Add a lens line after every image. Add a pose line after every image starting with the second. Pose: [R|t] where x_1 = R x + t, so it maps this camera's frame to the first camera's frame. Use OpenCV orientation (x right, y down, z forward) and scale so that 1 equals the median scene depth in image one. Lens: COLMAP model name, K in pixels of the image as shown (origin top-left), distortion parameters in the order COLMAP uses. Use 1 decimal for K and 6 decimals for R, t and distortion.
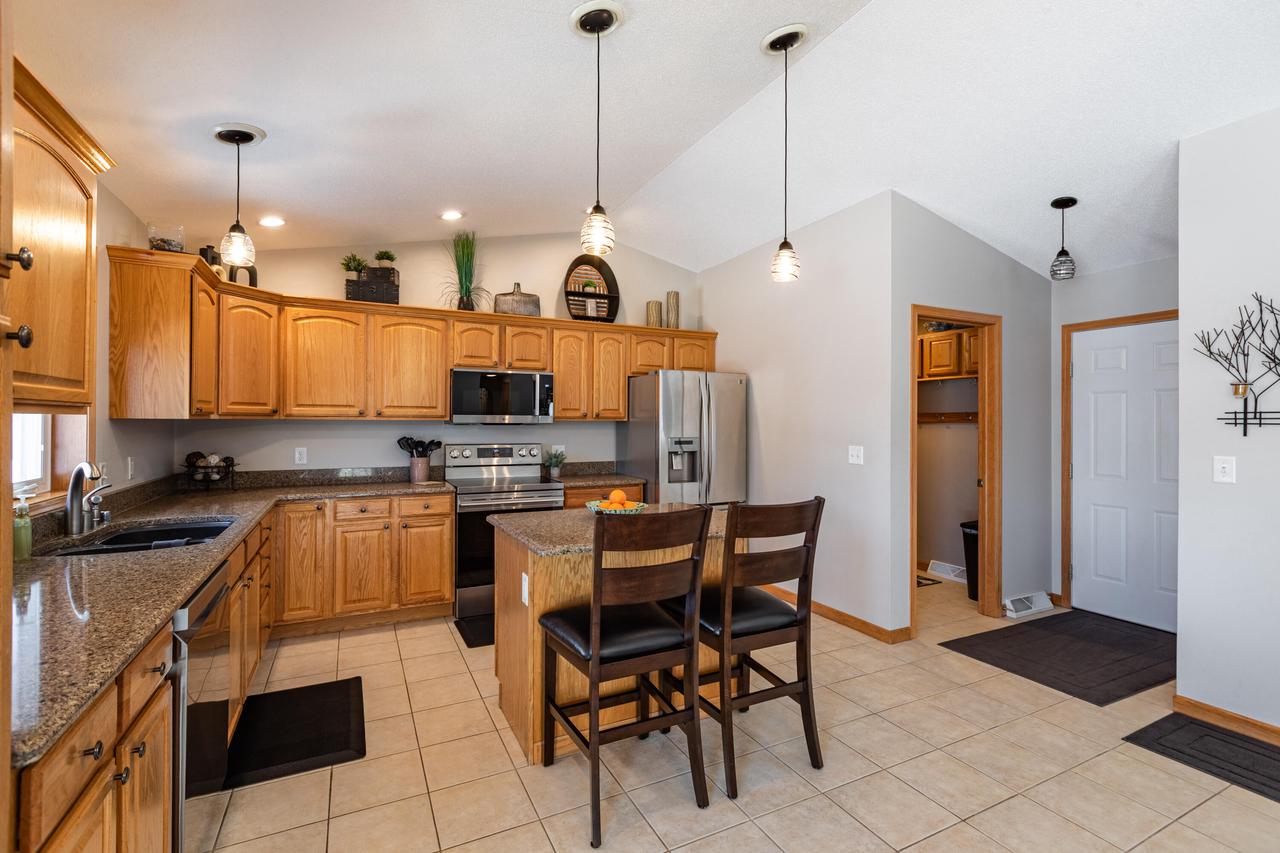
lens RADIAL K [[570.6, 0, 635.3], [0, 570.6, 420.0], [0, 0, 1]] dist [-0.000082, 0.000180]
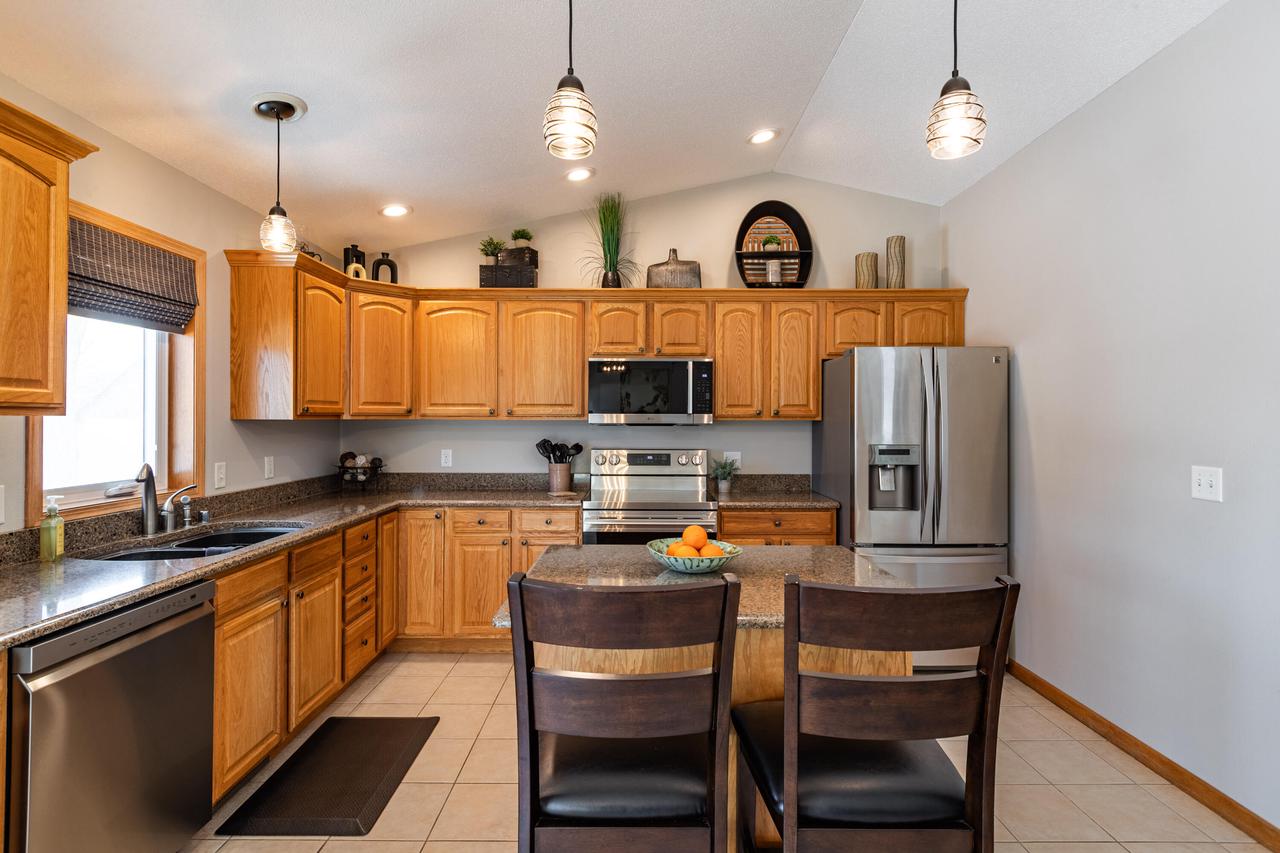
lens RADIAL K [[623.5, 0, 635.0], [0, 623.5, 419.1], [0, 0, 1]] dist [-0.000944, 0.000651]
pose [[0.896196, -0.002898, -0.443648, 0.146867], [0.002799, 0.999996, -0.000878, -0.000026], [0.443649, -0.000455, 0.896201, 0.207360]]
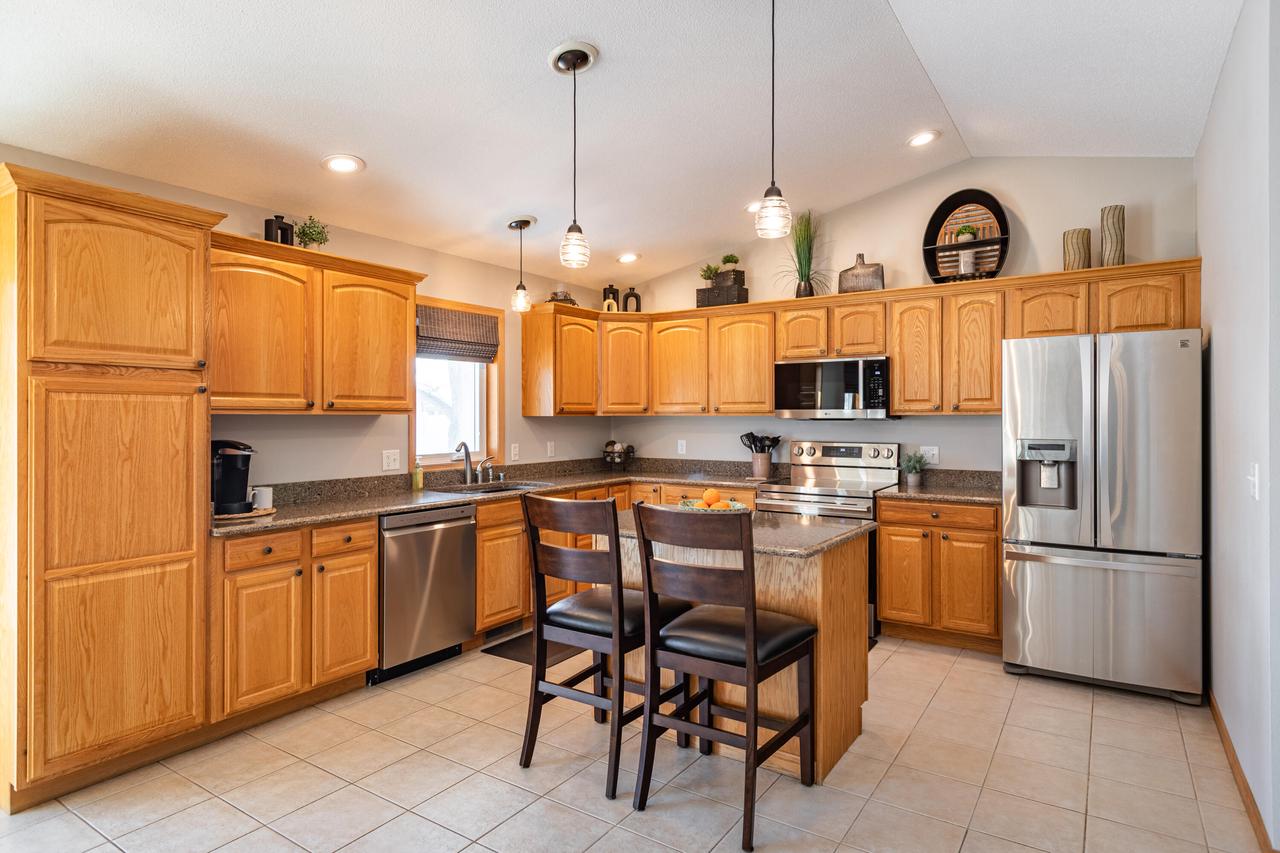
lens RADIAL K [[701.9, 0, 637.4], [0, 701.9, 417.1], [0, 0, 1]] dist [0.006046, 0.000748]
pose [[0.497825, -0.005192, -0.867262, 0.588467], [0.006955, 0.999974, -0.001994, 0.003877], [0.867250, -0.005039, 0.497848, 0.205276]]
